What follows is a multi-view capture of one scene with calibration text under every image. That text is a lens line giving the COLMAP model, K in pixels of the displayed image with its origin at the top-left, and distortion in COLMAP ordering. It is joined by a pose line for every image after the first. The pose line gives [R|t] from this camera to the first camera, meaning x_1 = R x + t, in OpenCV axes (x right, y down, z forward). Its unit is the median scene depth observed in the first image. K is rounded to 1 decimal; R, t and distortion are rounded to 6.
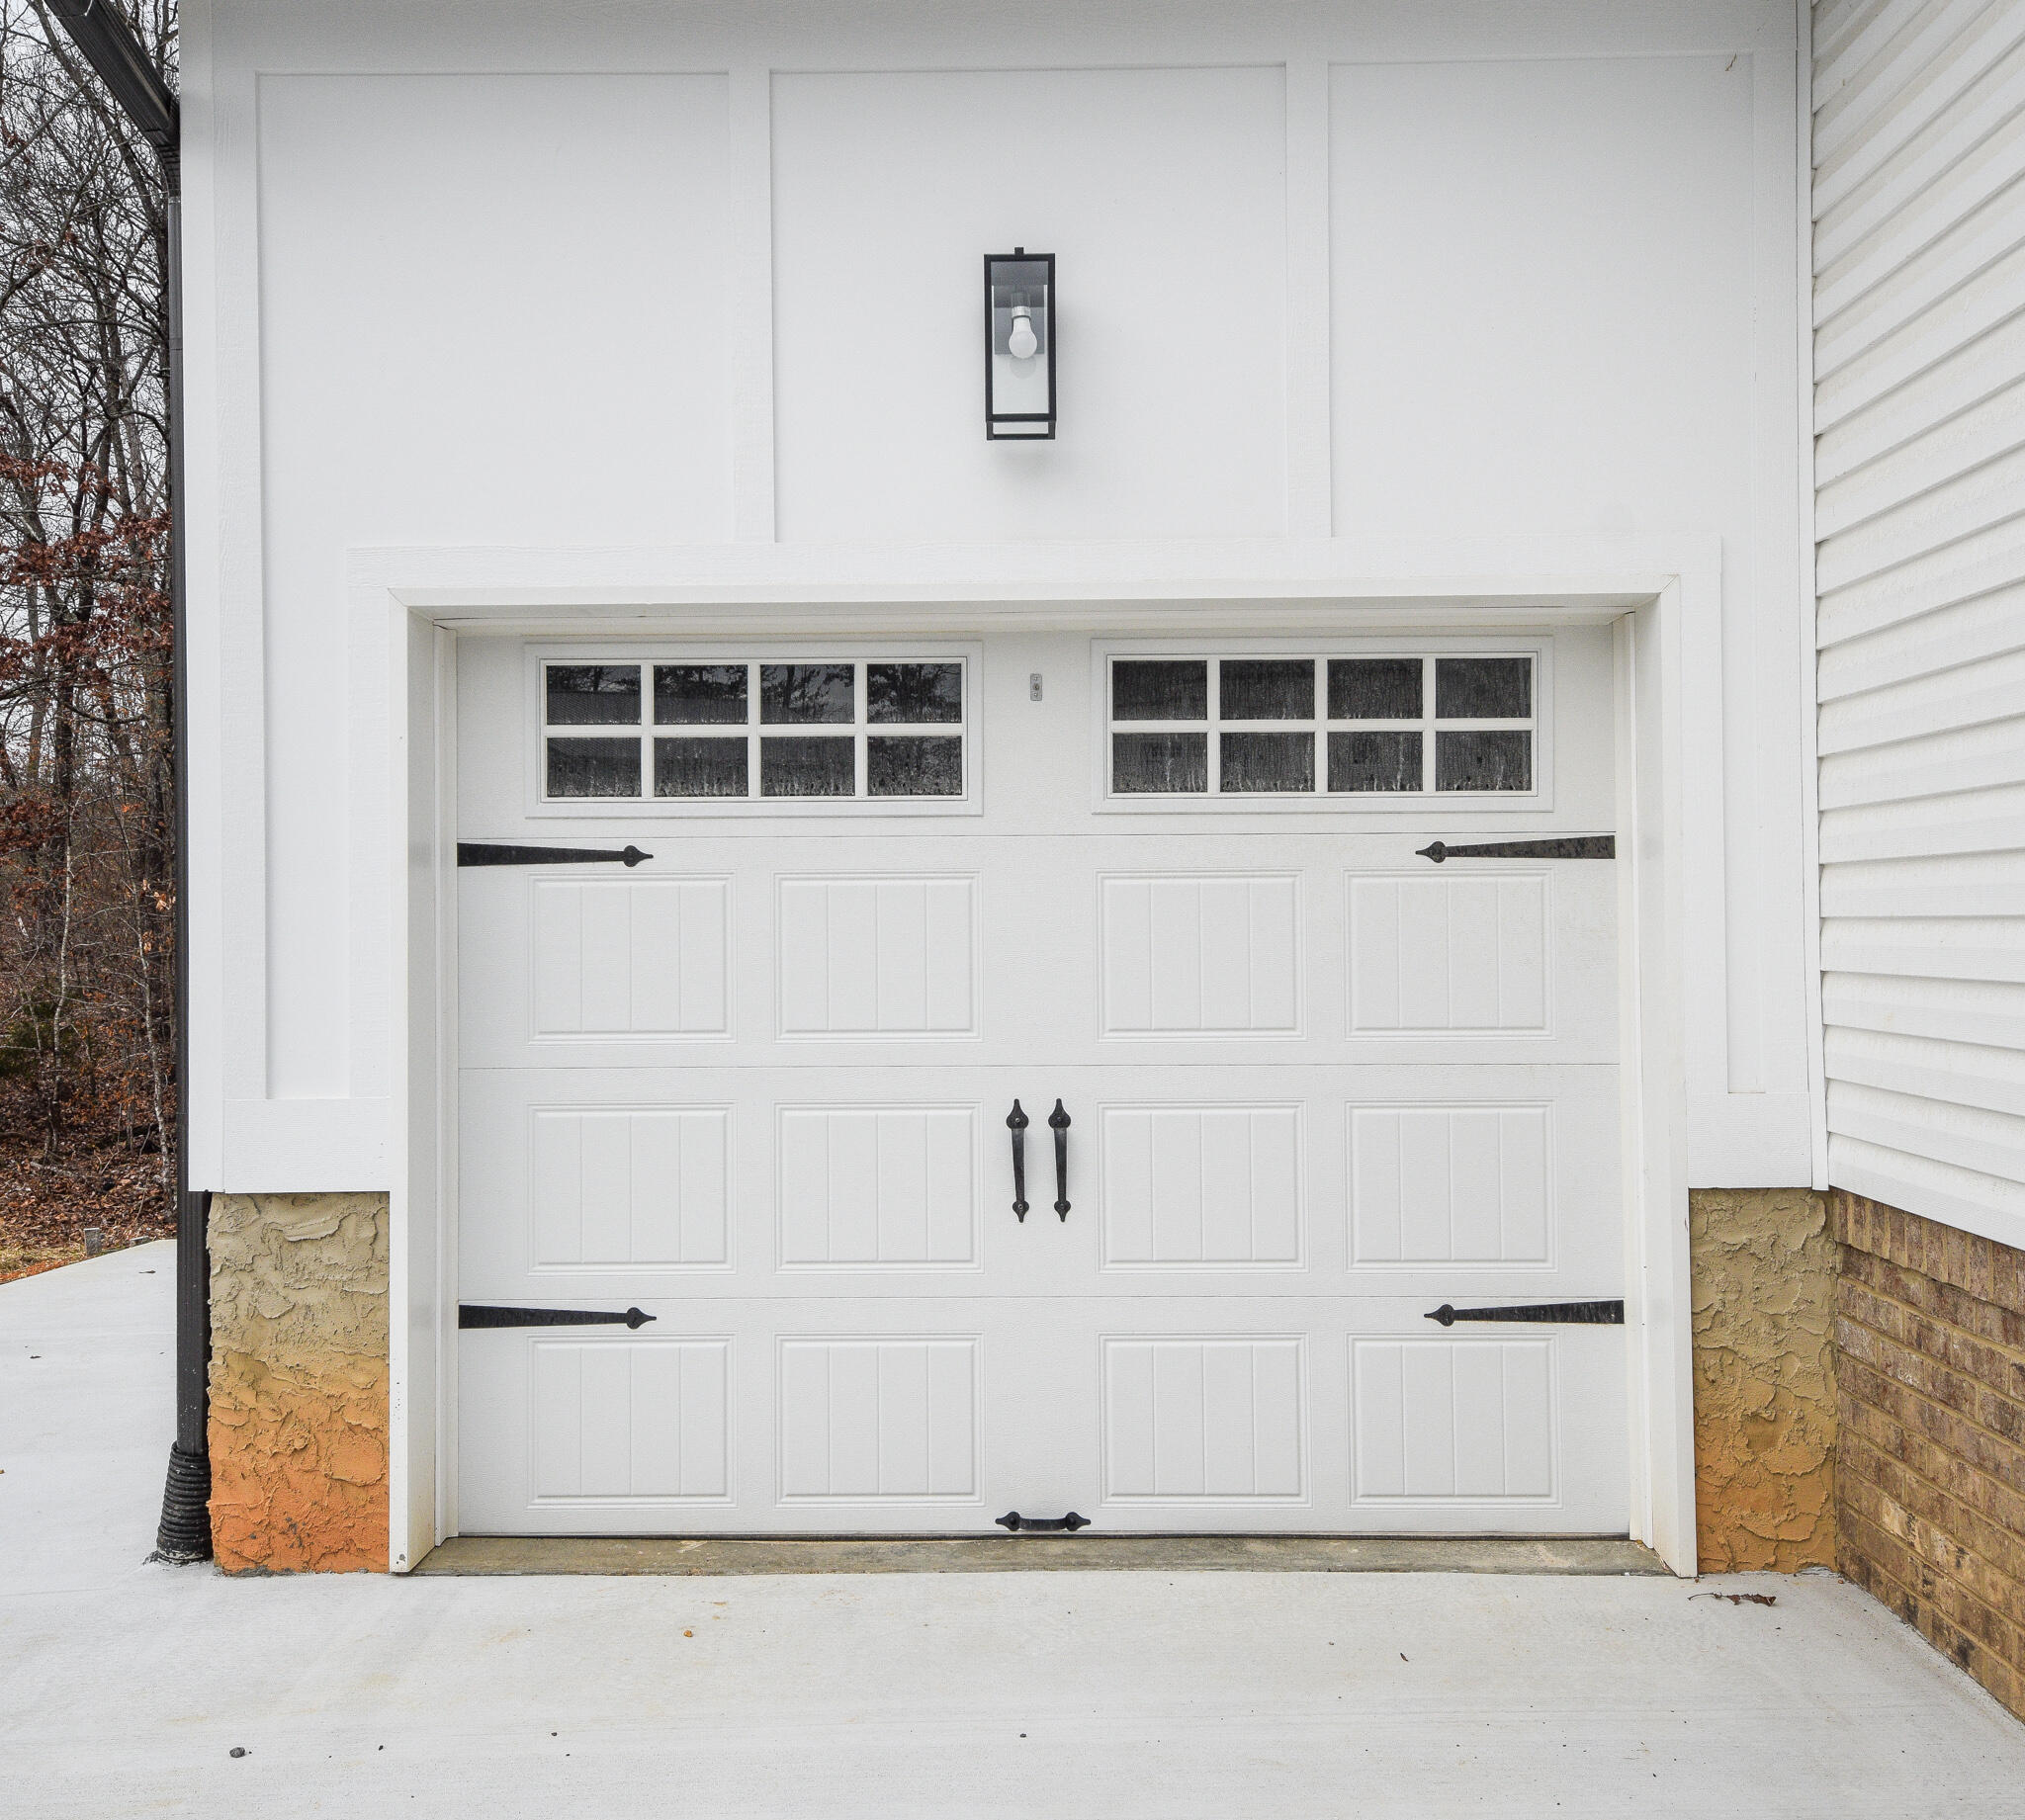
lens RADIAL K [[1822.3, 0, 1019.8], [0, 1822.3, 910.7], [0, 0, 1]] dist [0.053565, -0.065609]
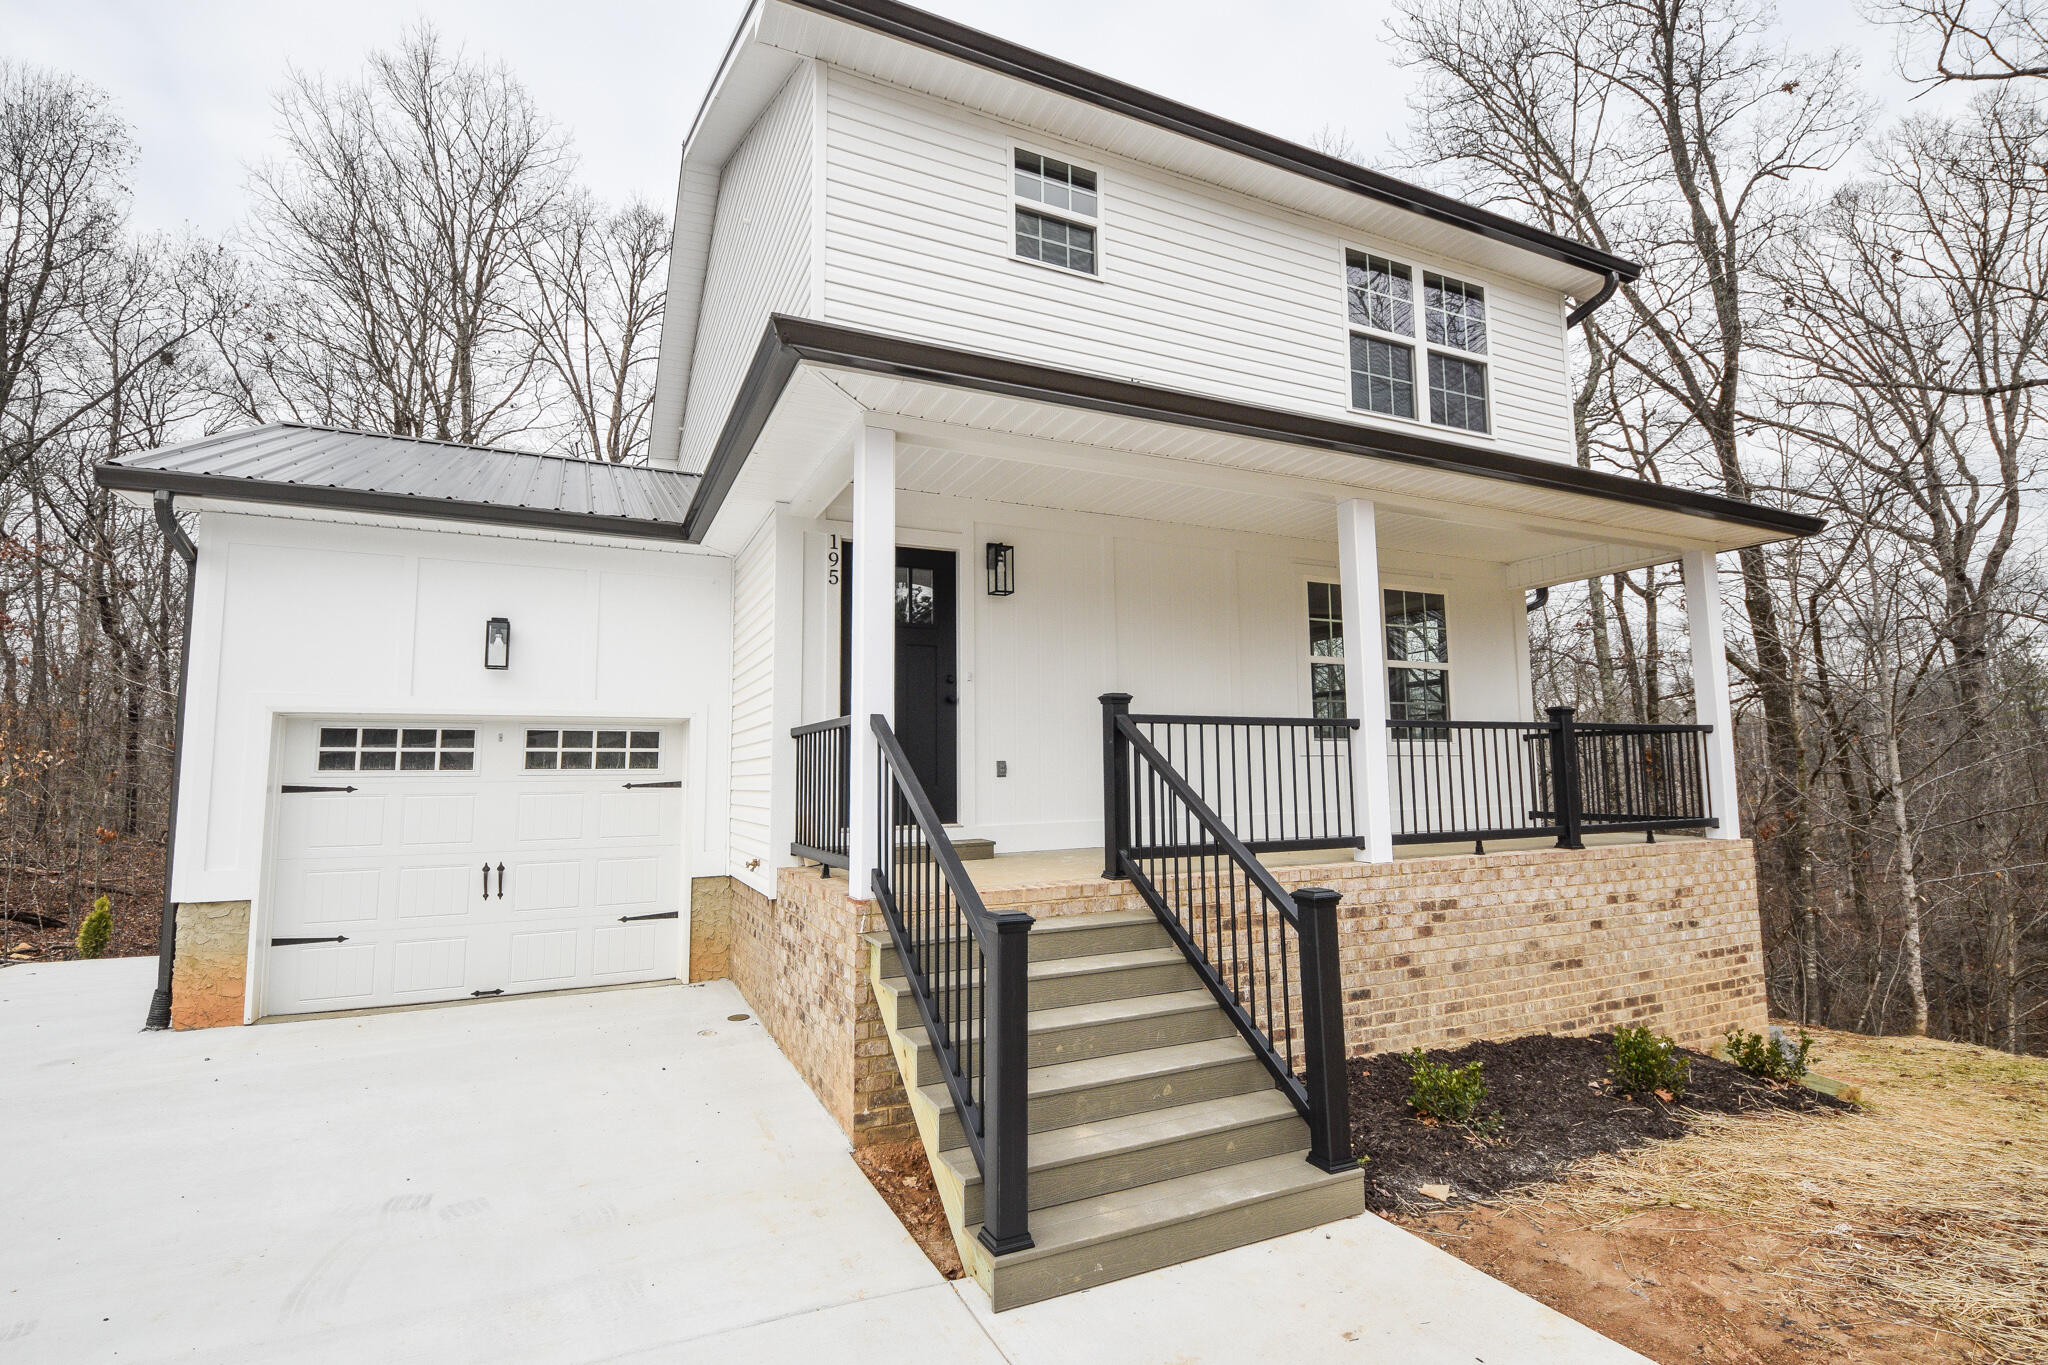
lens RADIAL K [[935.8, 0, 1024.9], [0, 935.8, 677.9], [0, 0, 1]] dist [0.048535, -0.043823]
pose [[0.897484, 0.045075, 0.438738, 0.106477], [-0.000630, 0.994894, -0.100924, -0.056849], [-0.441047, 0.090301, 0.892930, -0.993839]]
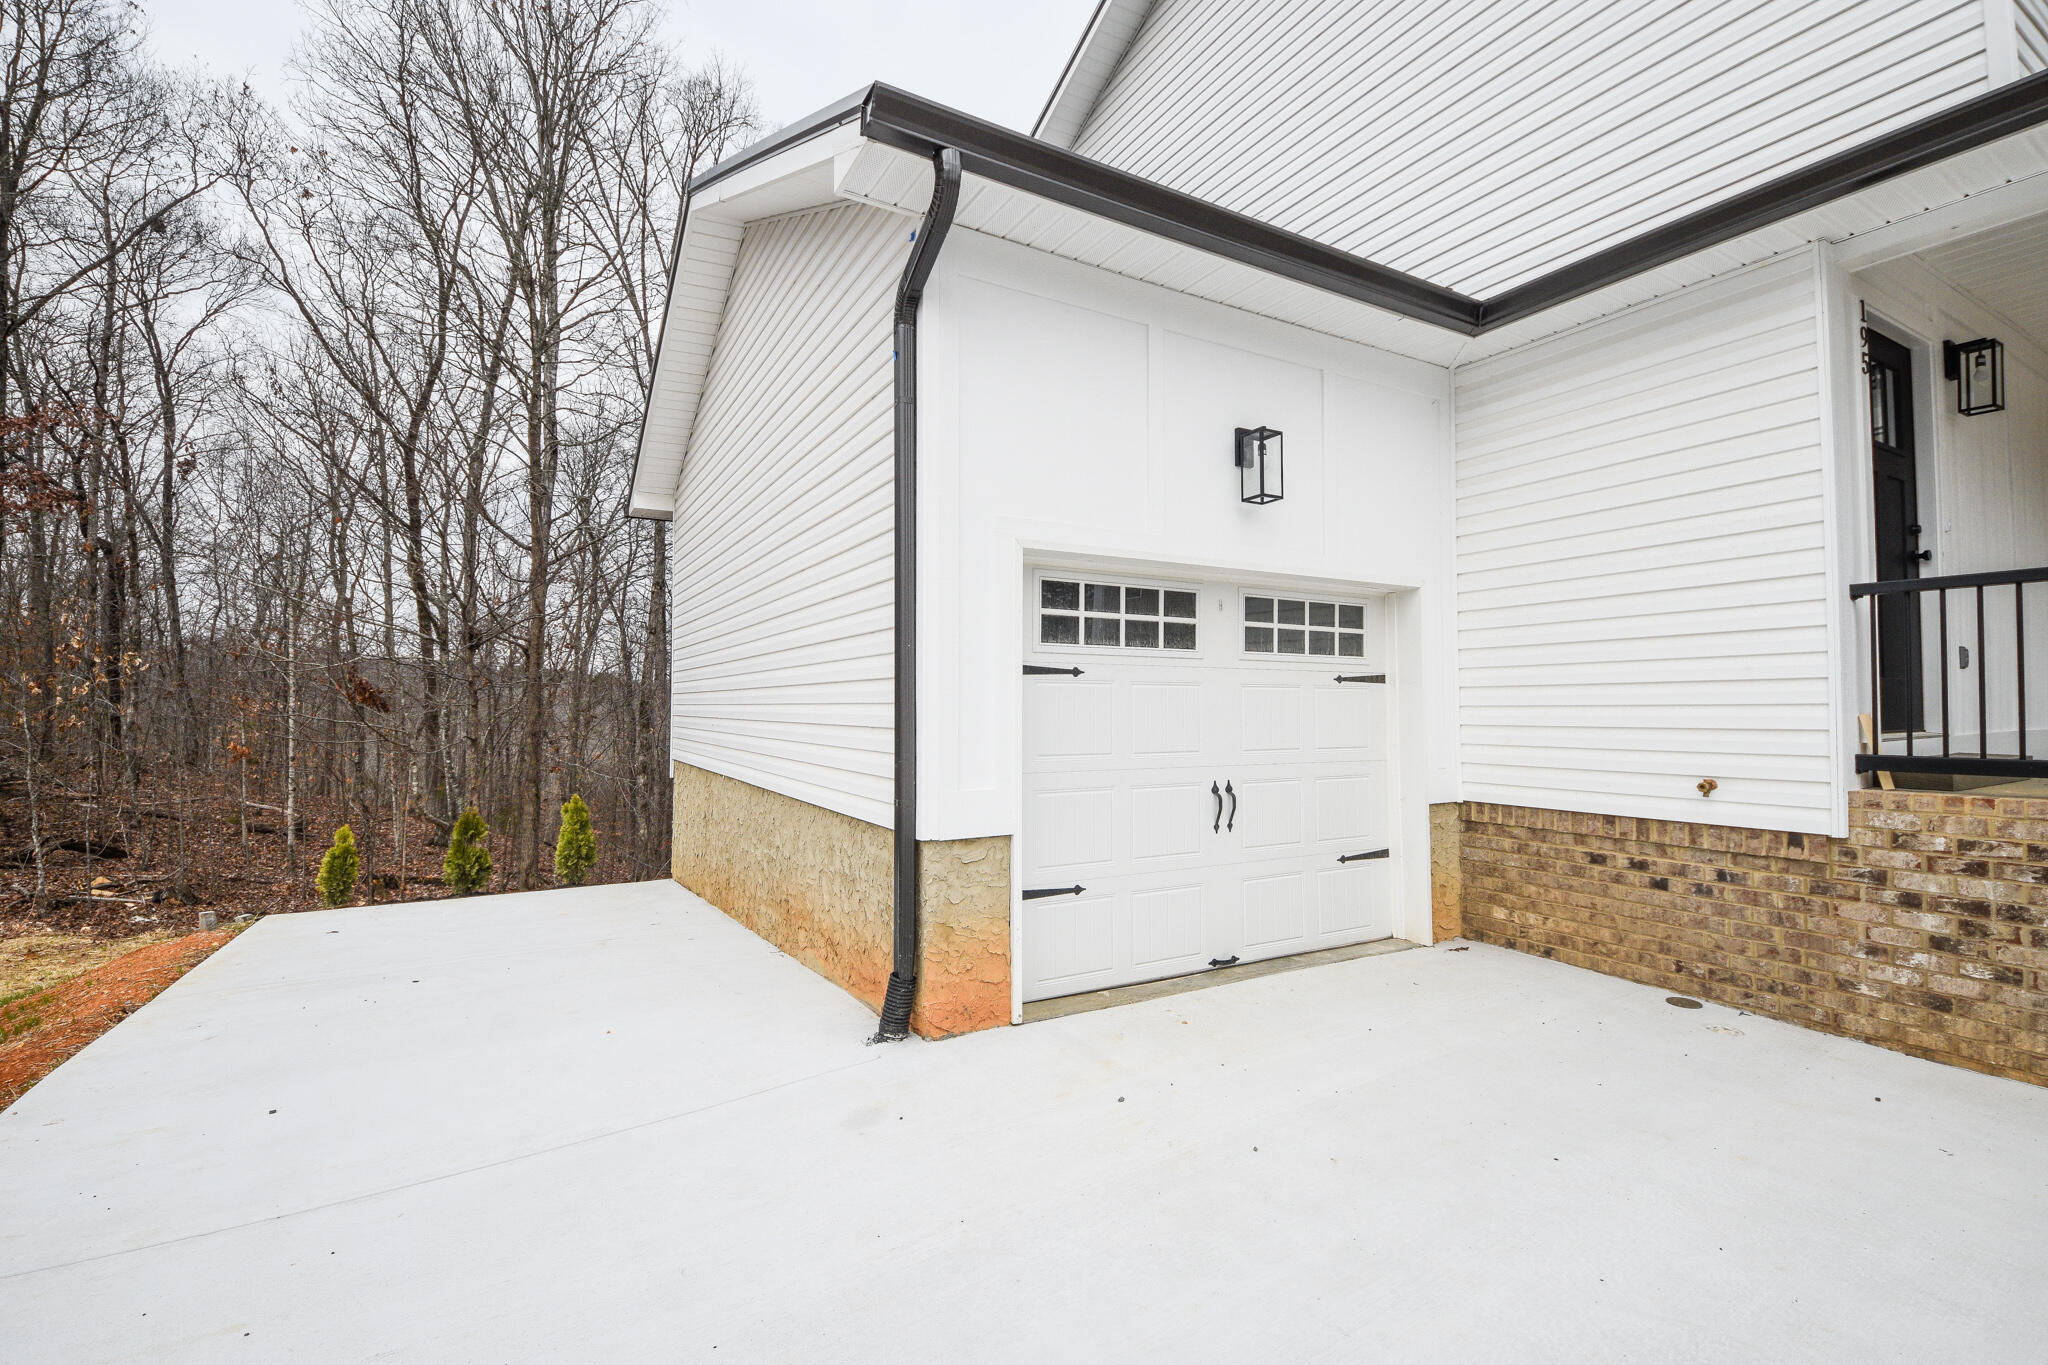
lens RADIAL K [[903.4, 0, 1029.4], [0, 903.4, 674.4], [0, 0, 1]] dist [0.022912, -0.024268]
pose [[0.861418, 0.027296, 0.507162, -0.798528], [-0.010943, 0.999320, -0.035196, 0.010906], [-0.507779, 0.024769, 0.861131, 0.120868]]
